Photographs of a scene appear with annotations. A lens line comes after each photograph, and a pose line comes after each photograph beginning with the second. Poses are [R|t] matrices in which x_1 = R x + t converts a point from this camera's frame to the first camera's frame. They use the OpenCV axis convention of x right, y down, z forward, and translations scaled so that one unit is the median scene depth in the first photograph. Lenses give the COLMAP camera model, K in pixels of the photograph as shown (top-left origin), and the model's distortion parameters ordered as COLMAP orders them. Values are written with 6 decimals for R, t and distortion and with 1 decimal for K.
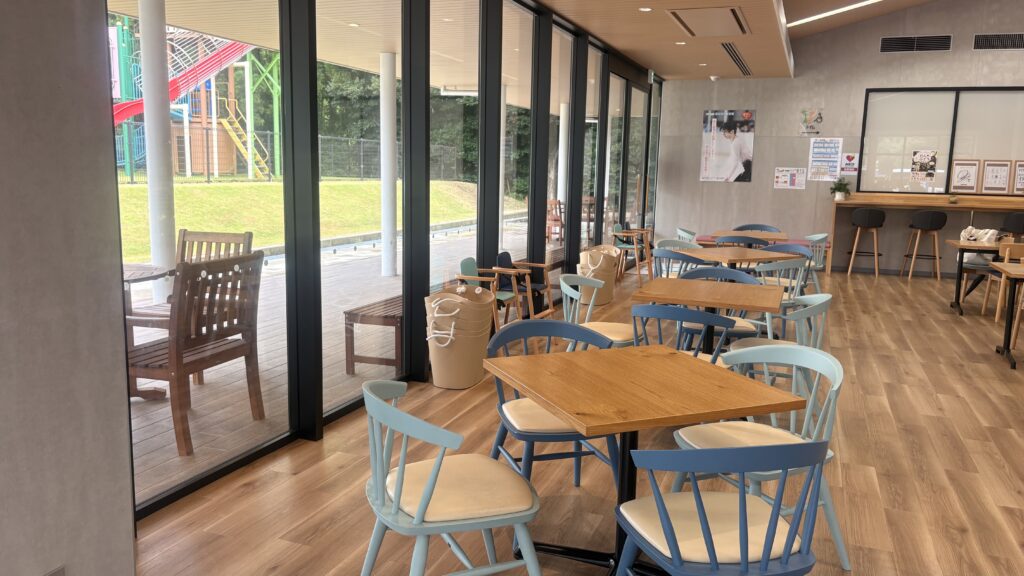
lens RADIAL K [[774.4, 0, 509.2], [0, 774.4, 288.7], [0, 0, 1]] dist [0.047257, -0.043408]
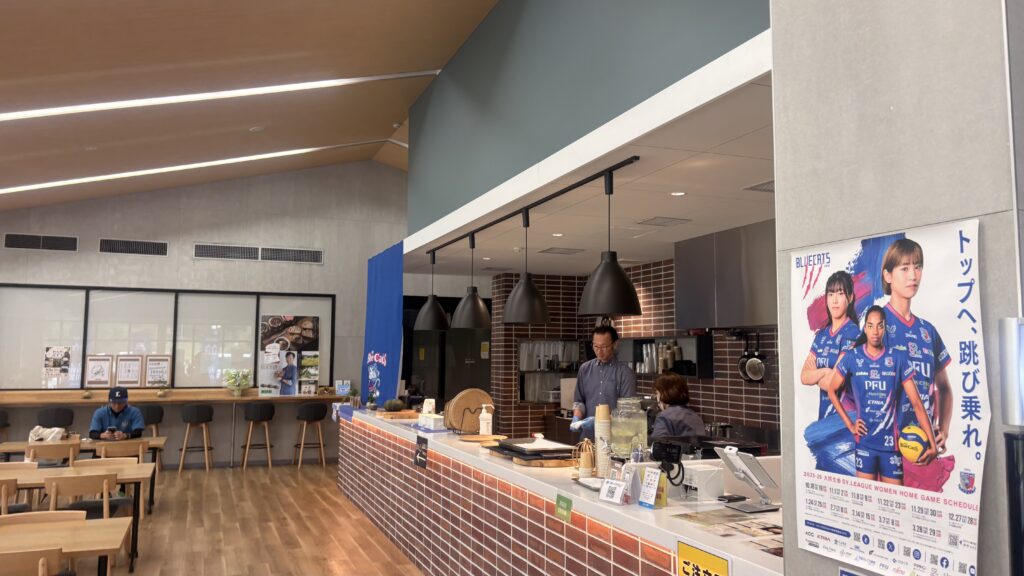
lens RADIAL K [[774.4, 0, 509.3], [0, 774.4, 288.9], [0, 0, 1]] dist [0.047257, -0.043408]
pose [[0.731313, 0.044787, 0.680569, 0.273549], [0.125838, 0.971850, -0.199177, 0.022444], [-0.670332, 0.231303, 0.705091, -0.101322]]
